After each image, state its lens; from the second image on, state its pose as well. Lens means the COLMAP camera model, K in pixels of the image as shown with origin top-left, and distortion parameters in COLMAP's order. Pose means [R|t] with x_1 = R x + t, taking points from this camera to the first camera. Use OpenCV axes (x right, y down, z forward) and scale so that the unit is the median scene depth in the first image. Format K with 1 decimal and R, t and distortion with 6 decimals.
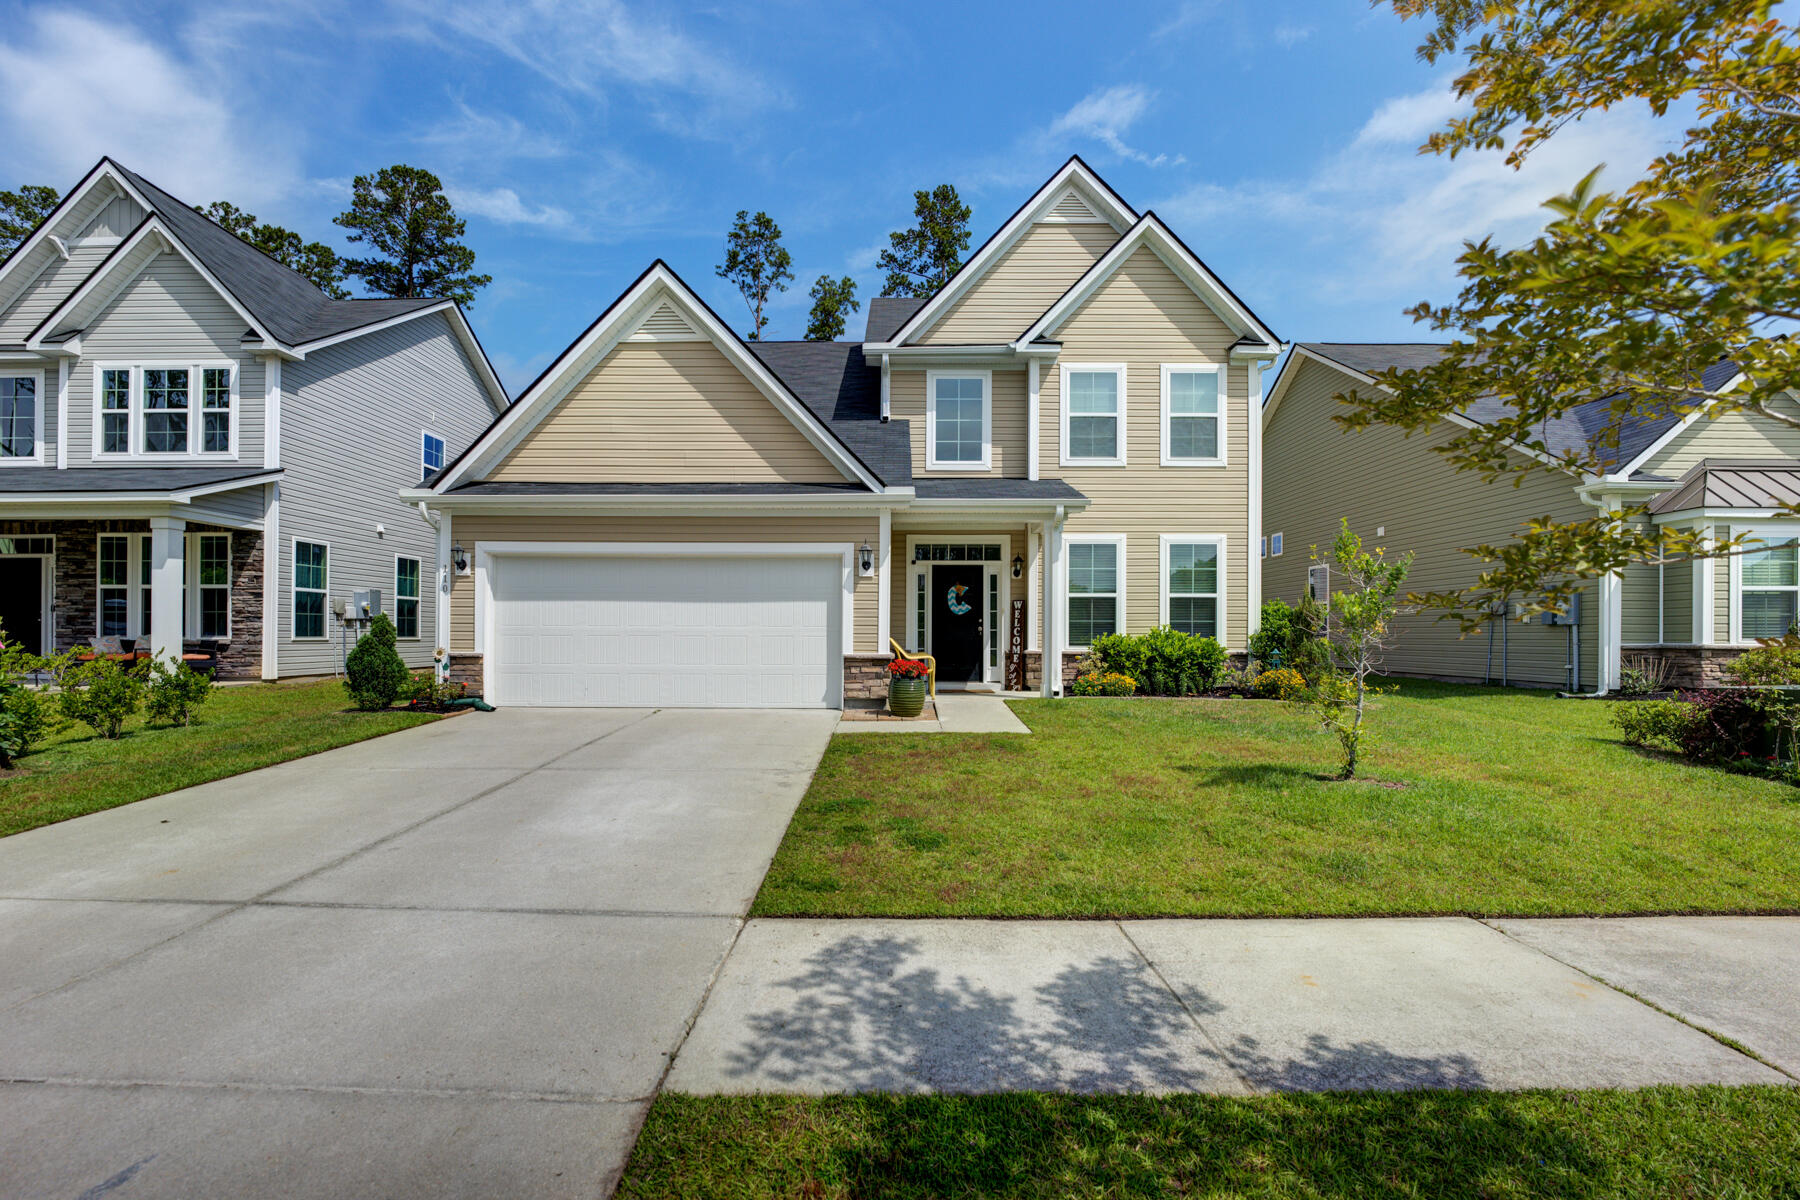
lens RADIAL K [[815.9, 0, 886.5], [0, 815.9, 628.1], [0, 0, 1]] dist [-0.021480, 0.002379]
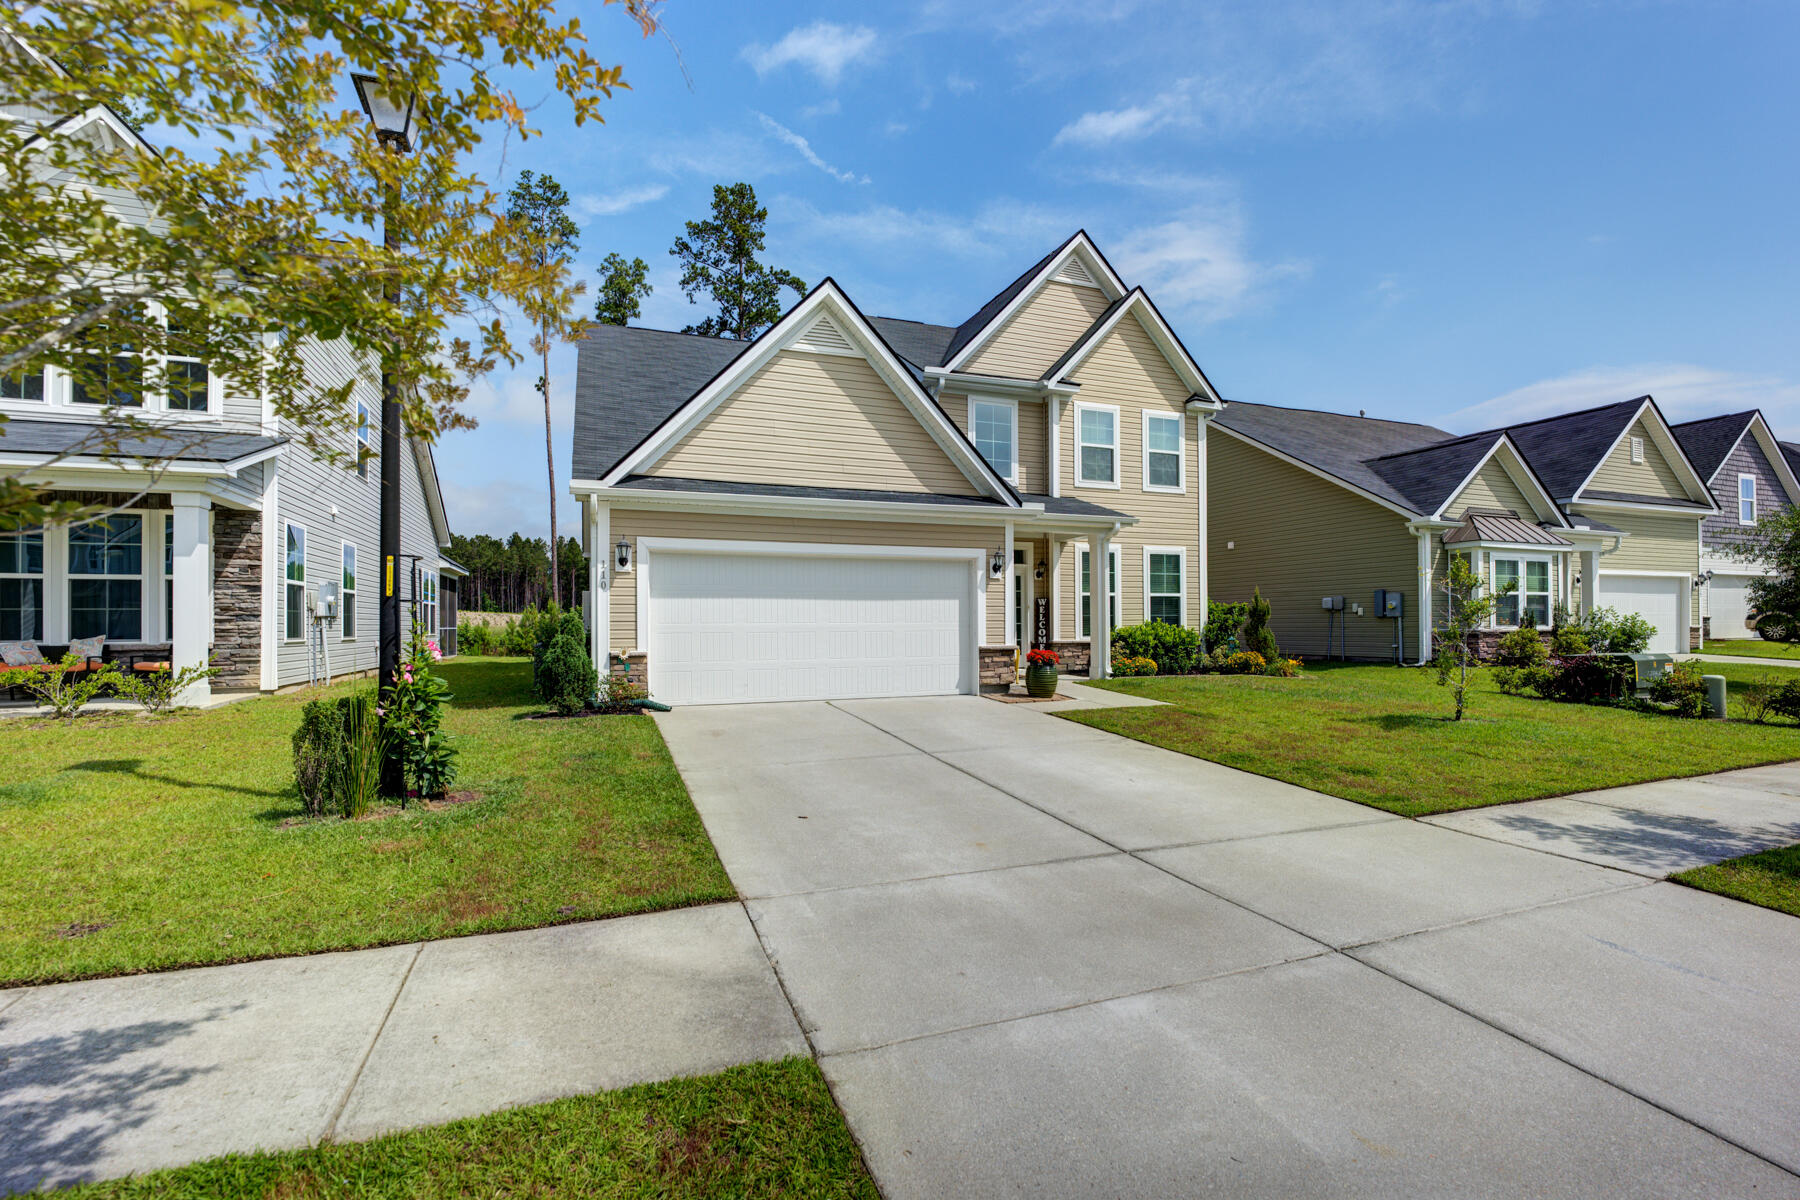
lens RADIAL K [[815.9, 0, 895.3], [0, 815.9, 611.8], [0, 0, 1]] dist [-0.021480, 0.002379]
pose [[0.926766, -0.002631, 0.375629, -0.482749], [0.006424, 0.999940, -0.008846, -0.005529], [-0.375584, 0.010611, 0.926728, -0.010888]]
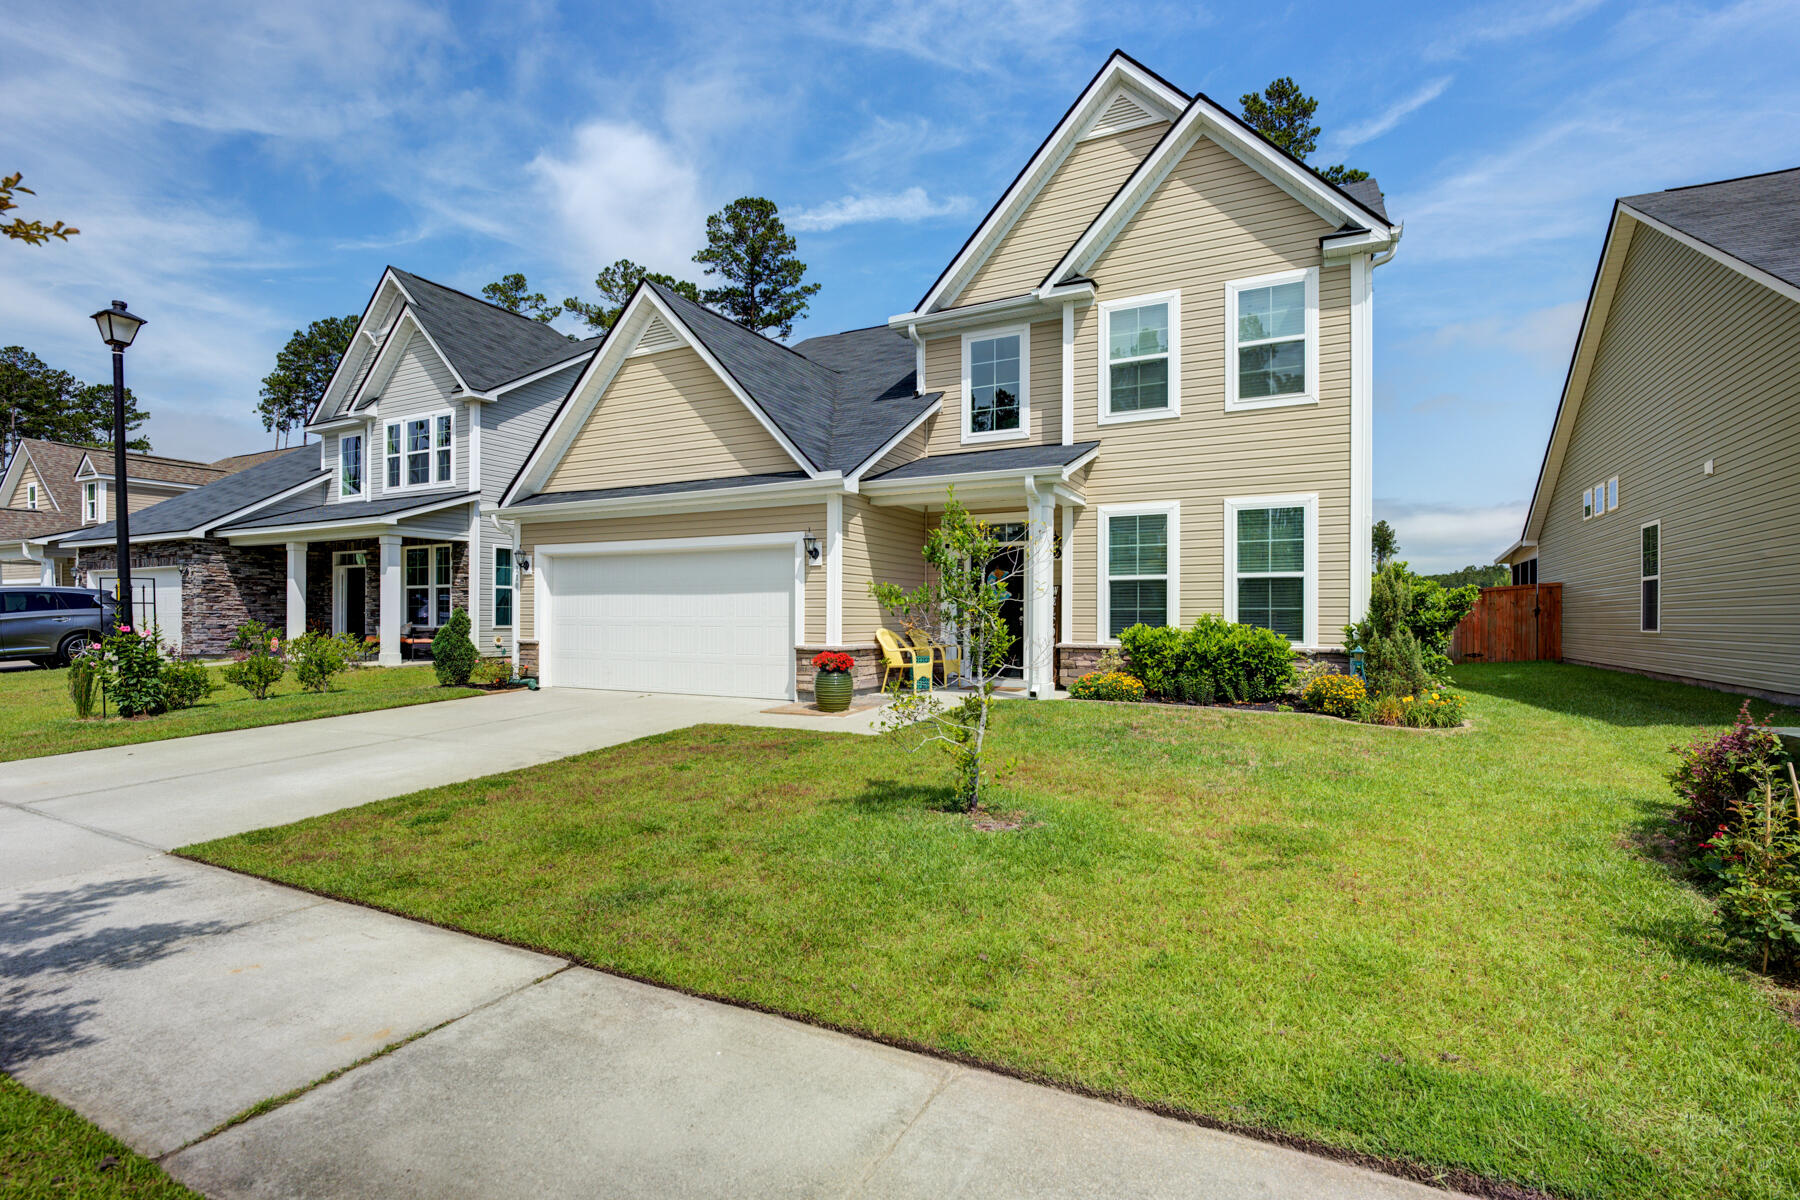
lens RADIAL K [[865.8, 0, 887.1], [0, 865.8, 611.5], [0, 0, 1]] dist [-0.015654, 0.000653]
pose [[0.887386, -0.004203, -0.461009, 0.430256], [0.004848, 0.999988, 0.000216, -0.007307], [0.461002, -0.002427, 0.887396, 0.104361]]
